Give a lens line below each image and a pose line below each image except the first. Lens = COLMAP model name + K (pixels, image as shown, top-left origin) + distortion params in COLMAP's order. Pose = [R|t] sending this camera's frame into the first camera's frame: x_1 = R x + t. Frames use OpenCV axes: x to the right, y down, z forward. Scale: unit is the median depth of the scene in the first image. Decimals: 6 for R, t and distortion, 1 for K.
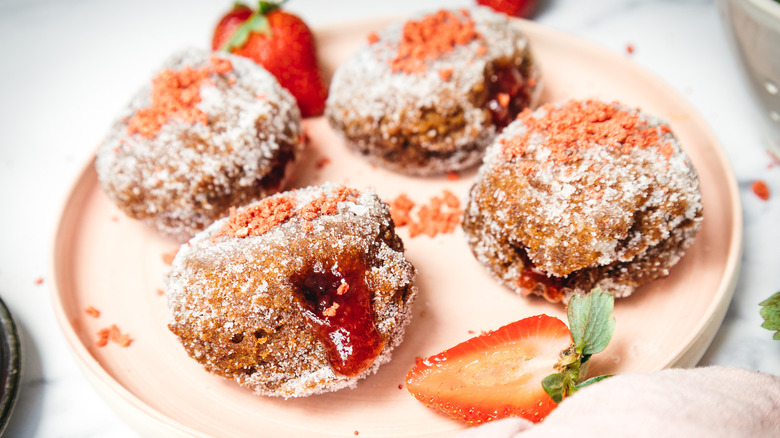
lens RADIAL K [[1127.7, 0, 390.0], [0, 1127.7, 219.0], [0, 0, 1]] dist [-0.020635, -0.022904]
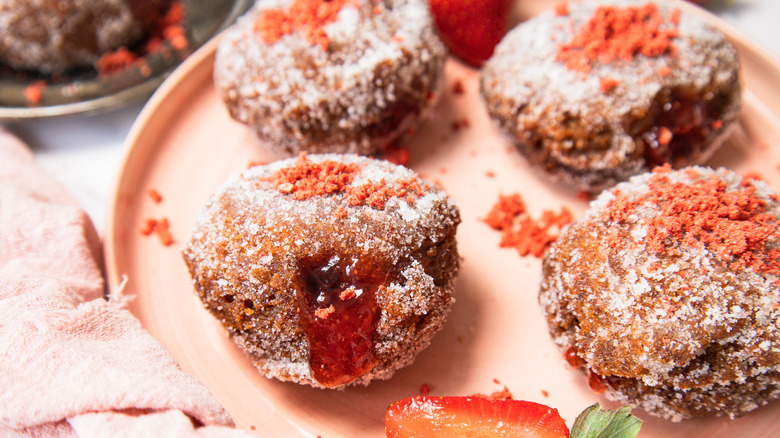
lens RADIAL K [[1127.7, 0, 390.0], [0, 1127.7, 219.0], [0, 0, 1]] dist [-0.020635, -0.022904]
pose [[0.891083, 0.379408, -0.249038, 0.172692], [-0.338433, 0.921118, 0.192369, -0.161855], [0.302380, -0.087134, 0.949197, 0.151141]]
